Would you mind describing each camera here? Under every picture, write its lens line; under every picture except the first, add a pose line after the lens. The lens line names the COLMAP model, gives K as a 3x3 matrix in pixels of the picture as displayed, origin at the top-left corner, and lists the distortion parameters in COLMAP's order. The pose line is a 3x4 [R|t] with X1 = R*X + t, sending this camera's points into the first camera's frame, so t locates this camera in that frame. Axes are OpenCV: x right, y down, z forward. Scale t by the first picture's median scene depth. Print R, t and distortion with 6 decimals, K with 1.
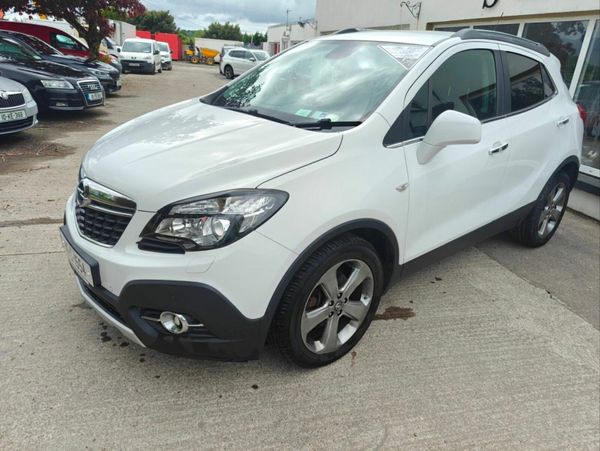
lens RADIAL K [[418.5, 0, 300.0], [0, 418.5, 225.5], [0, 0, 1]] dist [0.042326, -0.047526]
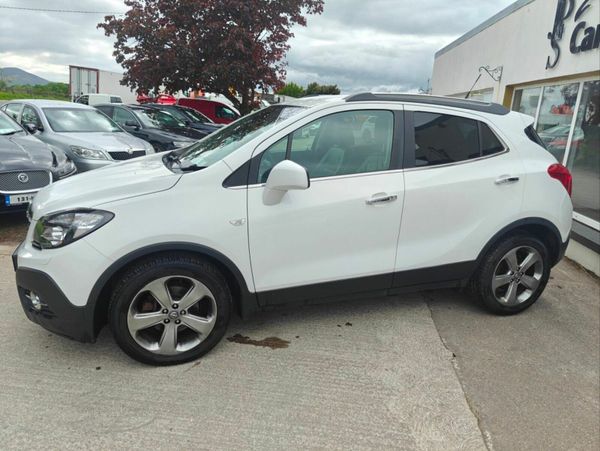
lens RADIAL K [[412.5, 0, 300.0], [0, 412.5, 225.5], [0, 0, 1]] dist [0.030018, -0.002011]
pose [[0.934008, 0.076037, -0.349066, 0.759622], [-0.123760, 0.985451, -0.116488, 0.030890], [0.335130, 0.152001, 0.929830, -0.016344]]
